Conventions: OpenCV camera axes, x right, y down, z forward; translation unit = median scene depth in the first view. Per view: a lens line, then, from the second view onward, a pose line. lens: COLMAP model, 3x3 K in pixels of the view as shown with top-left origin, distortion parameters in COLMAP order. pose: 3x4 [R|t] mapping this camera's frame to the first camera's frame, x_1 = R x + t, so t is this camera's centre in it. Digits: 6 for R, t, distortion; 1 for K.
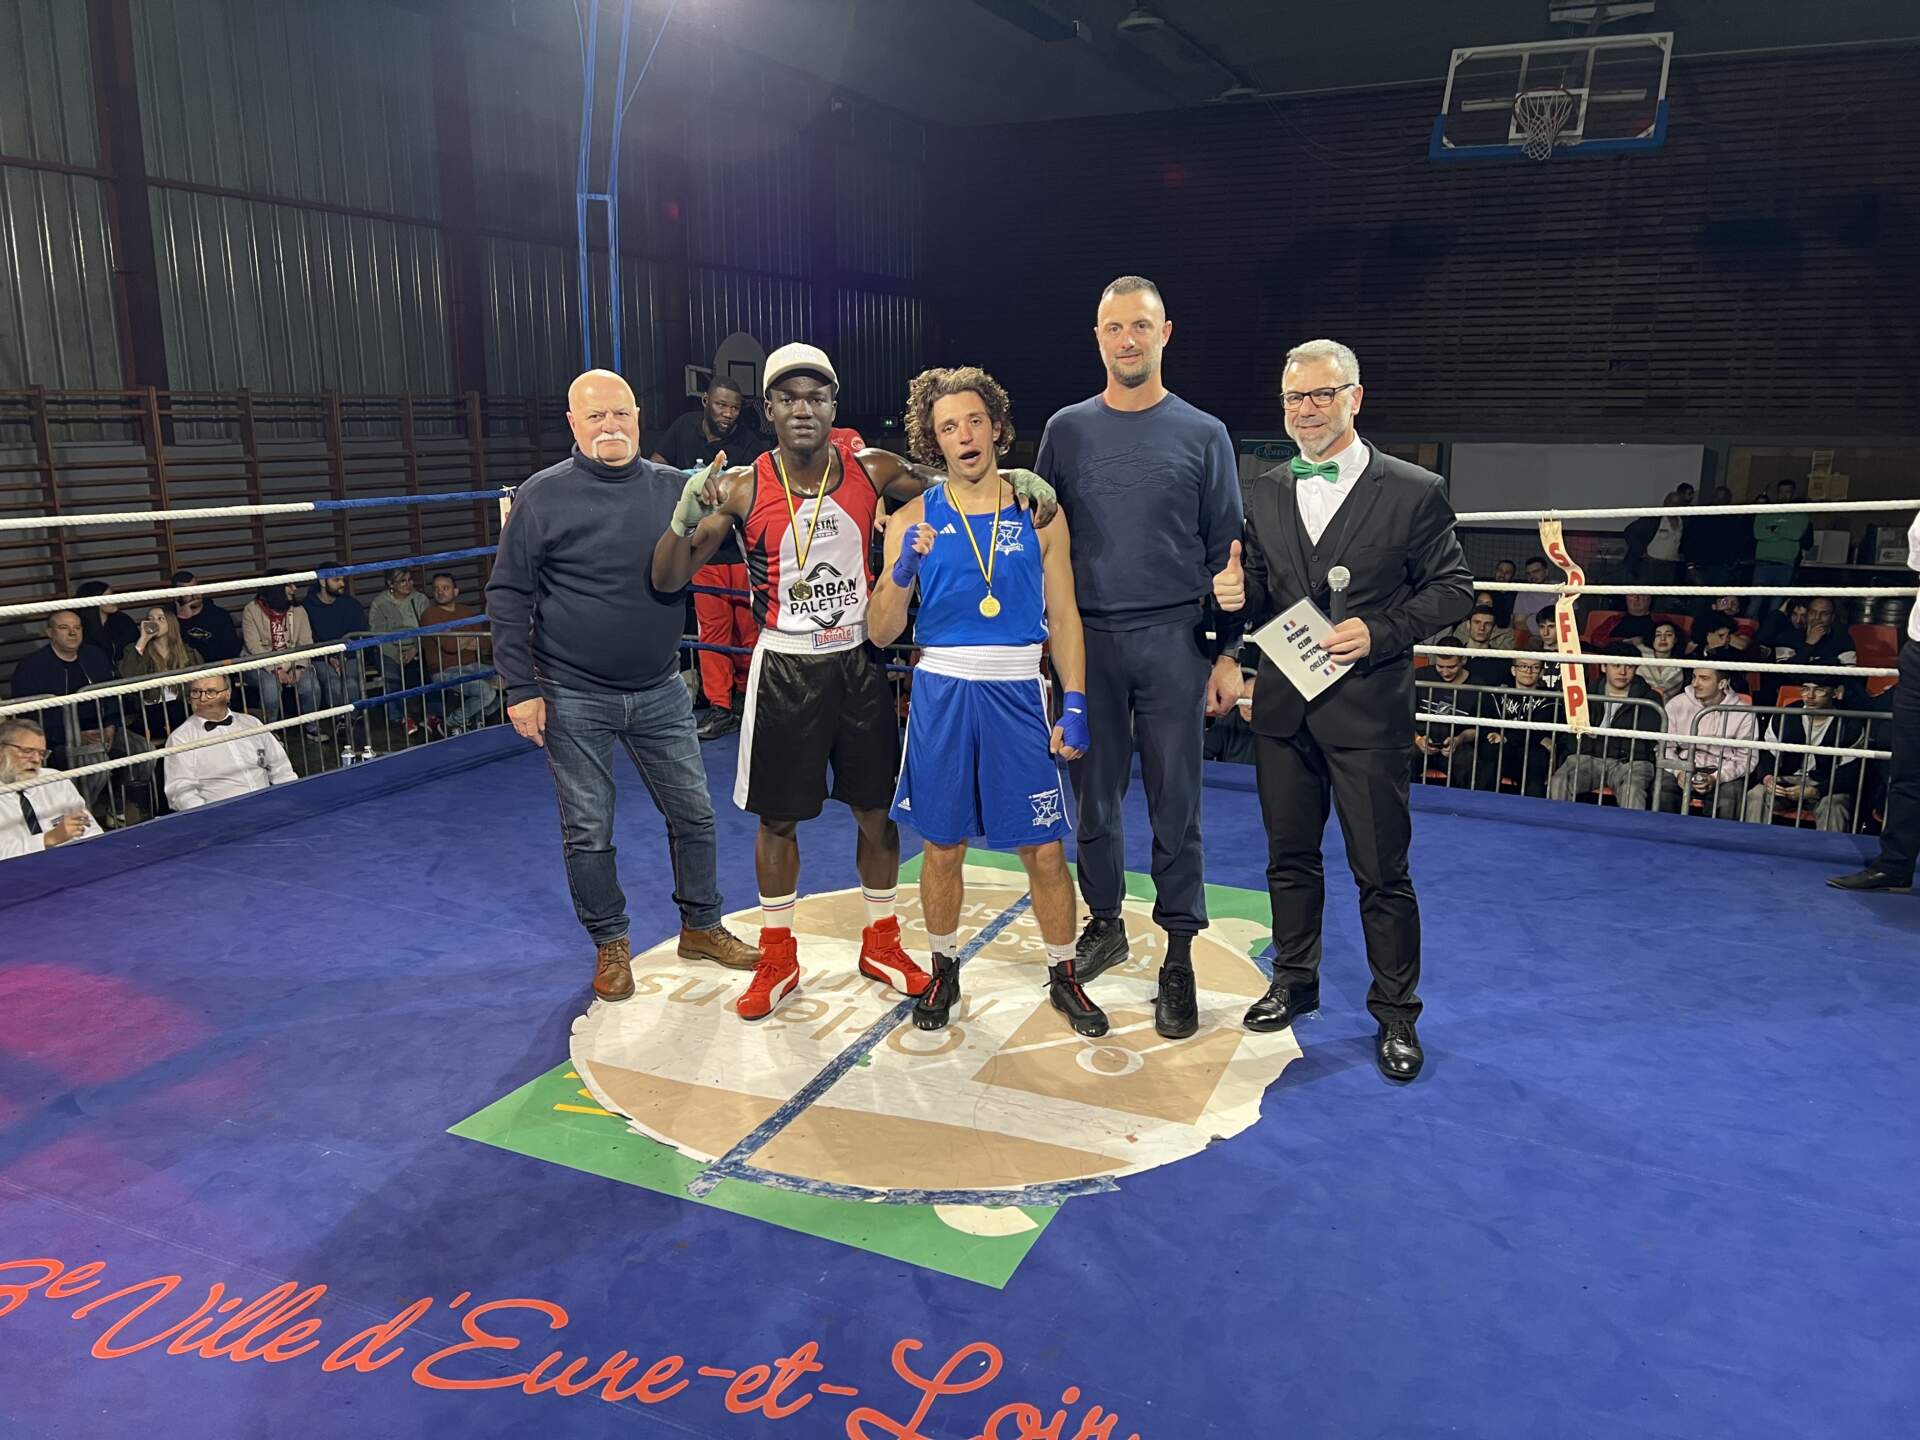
lens RADIAL K [[1446.8, 0, 969.5], [0, 1446.8, 716.8], [0, 0, 1]] dist [0.062526, -0.065517]
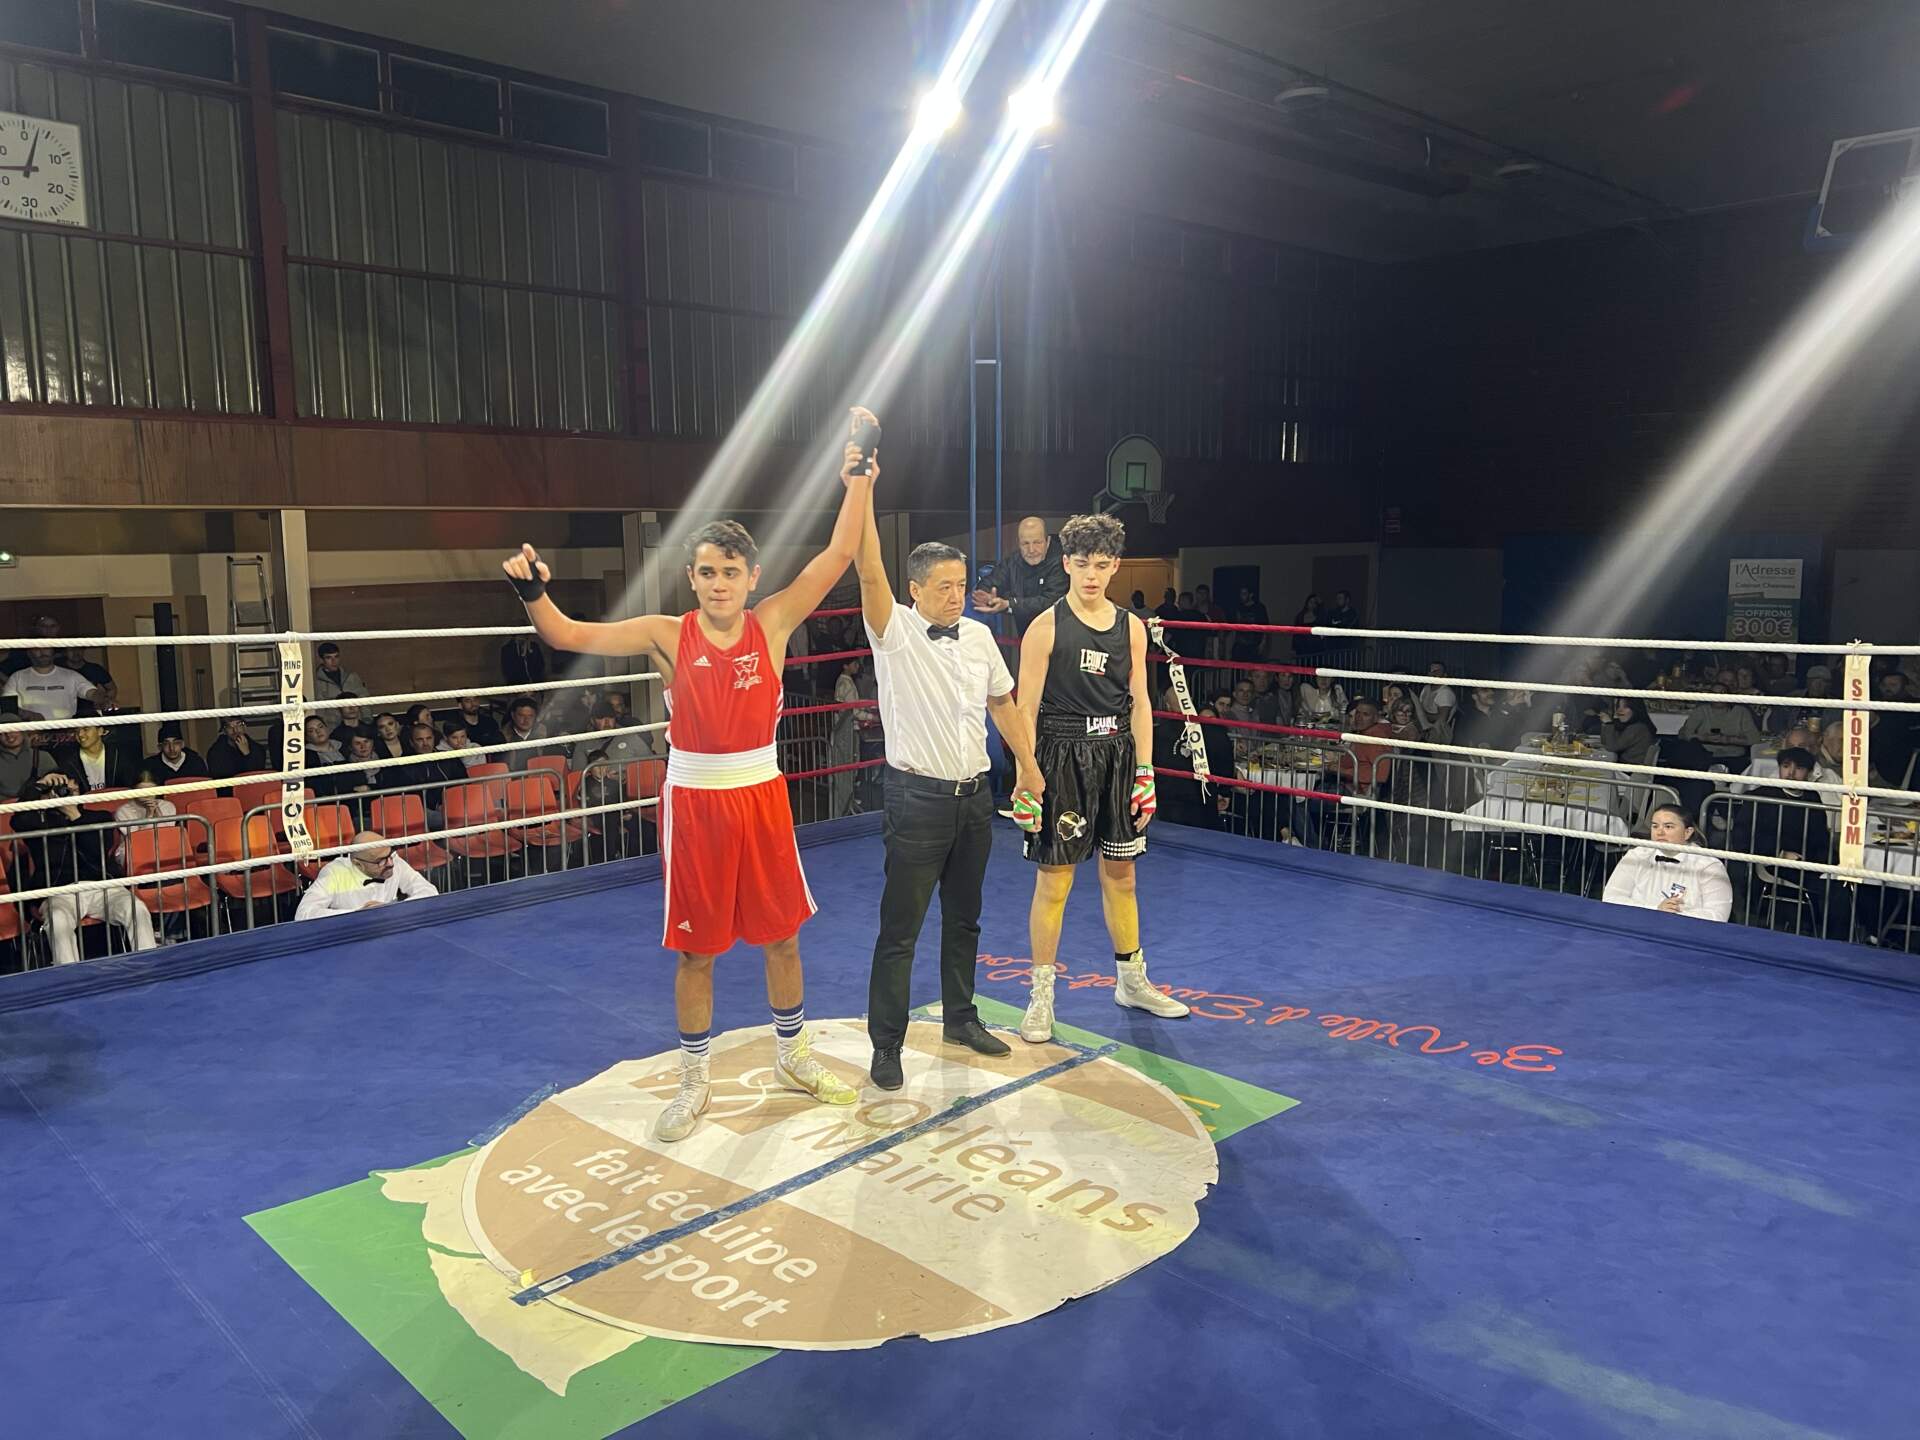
lens RADIAL K [[1446.8, 0, 963.2], [0, 1446.8, 700.5], [0, 0, 1]] dist [0.062526, -0.065517]
pose [[-0.936353, -0.039506, 0.348830, -0.372648], [0.078054, 0.945348, 0.316582, -0.343150], [-0.342273, 0.323660, -0.882096, 1.534406]]
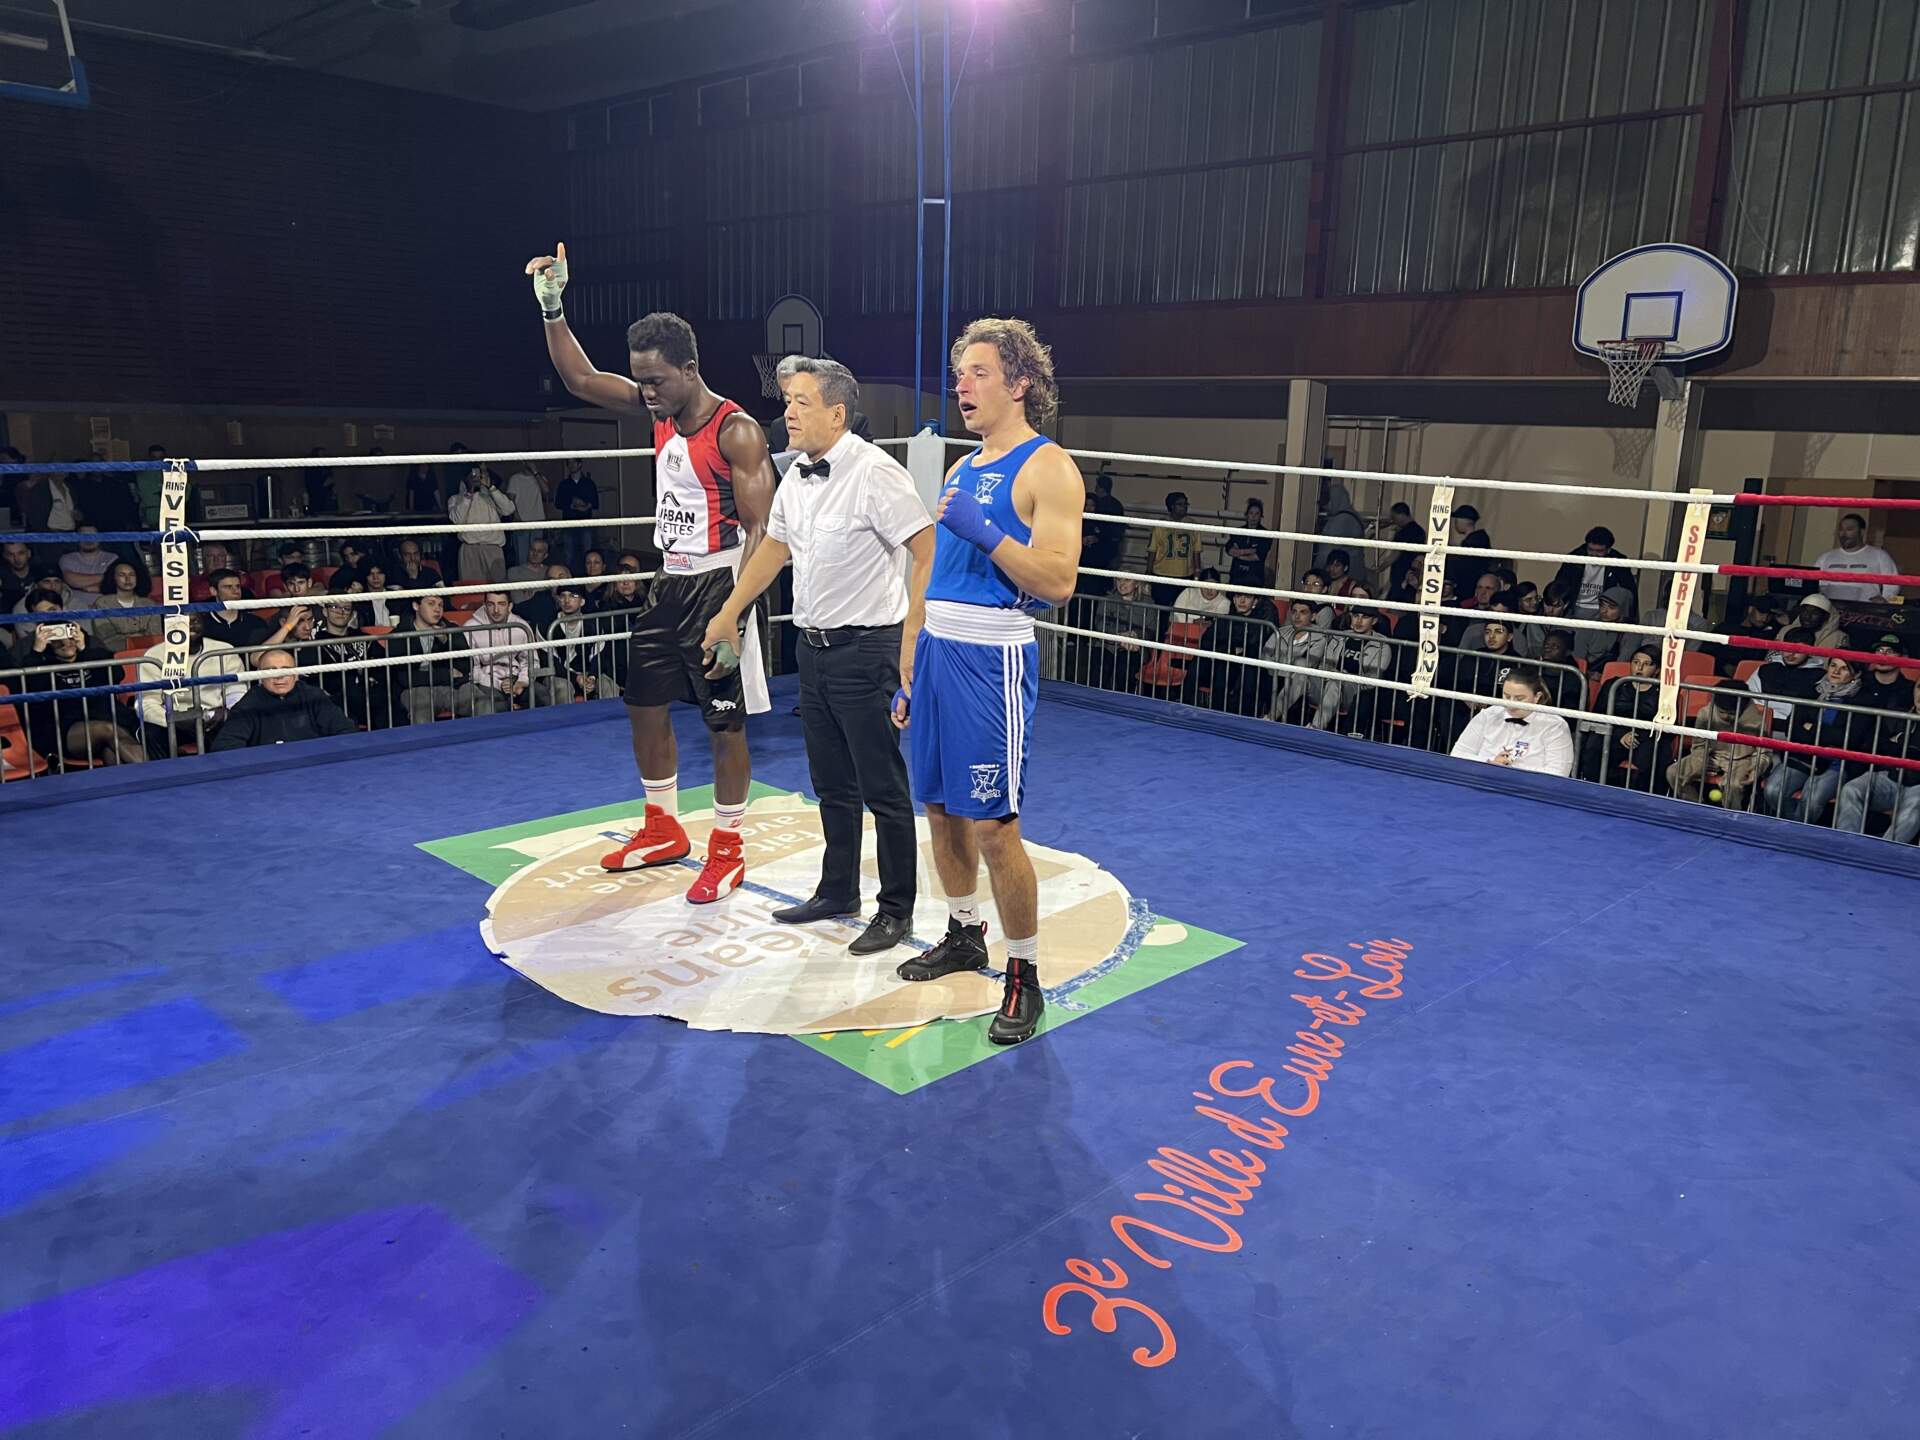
lens RADIAL K [[1446.8, 0, 952.5], [0, 1446.8, 707.8], [0, 0, 1]] dist [0.062526, -0.065517]
pose [[0.326050, -0.191808, 0.925689, -0.878839], [0.177958, 0.974147, 0.139168, -0.074310], [-0.928452, 0.119358, 0.351755, 0.431483]]
